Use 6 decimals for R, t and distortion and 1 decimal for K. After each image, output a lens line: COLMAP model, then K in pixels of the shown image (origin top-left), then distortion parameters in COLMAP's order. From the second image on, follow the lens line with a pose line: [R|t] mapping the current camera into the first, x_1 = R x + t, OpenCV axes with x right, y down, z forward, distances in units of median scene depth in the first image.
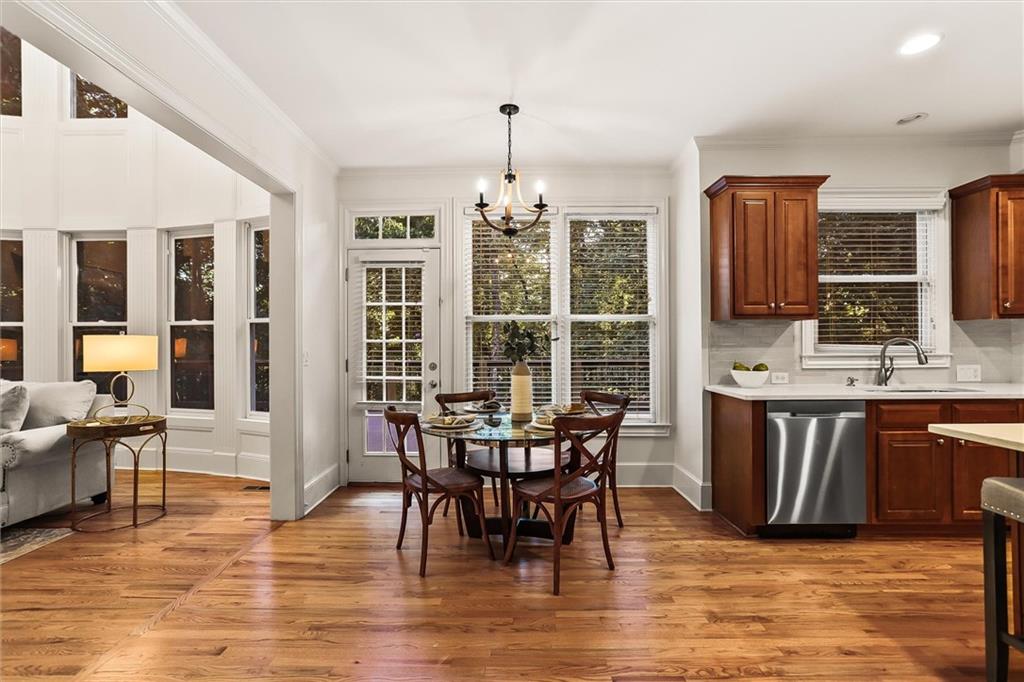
lens RADIAL K [[495.4, 0, 504.8], [0, 495.4, 334.6], [0, 0, 1]] dist [-0.043993, 0.020305]
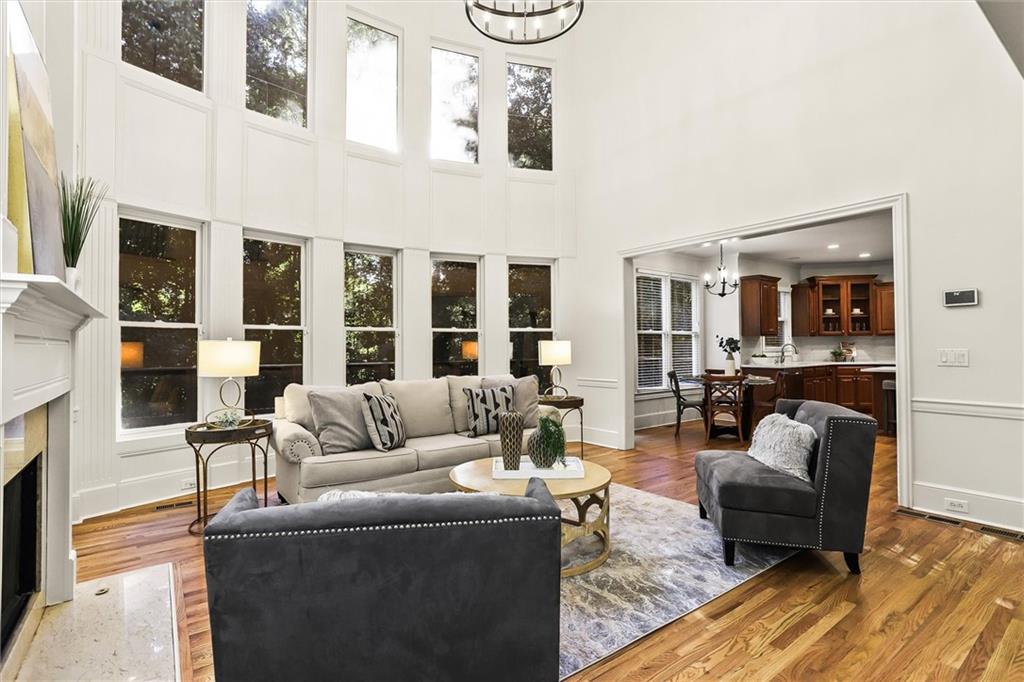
lens RADIAL K [[495.4, 0, 504.8], [0, 495.4, 334.6], [0, 0, 1]] dist [-0.043993, 0.020305]
pose [[0.798455, 0.010589, 0.601961, -1.829810], [-0.006989, 0.999941, -0.008320, -0.007635], [-0.602013, 0.002436, 0.798482, -0.131572]]
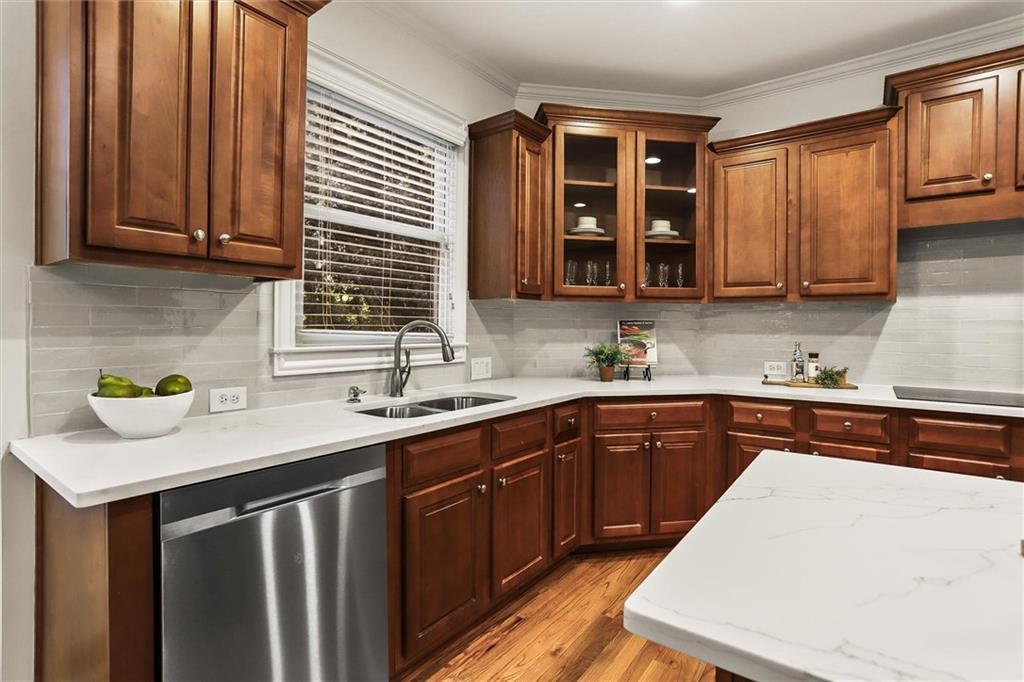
lens RADIAL K [[495.4, 0, 504.8], [0, 495.4, 334.6], [0, 0, 1]] dist [-0.043993, 0.020305]
pose [[0.584081, -0.003601, 0.811688, 0.341314], [-0.021183, 0.999582, 0.019677, 0.010106], [-0.811419, -0.028687, 0.583760, 0.516072]]
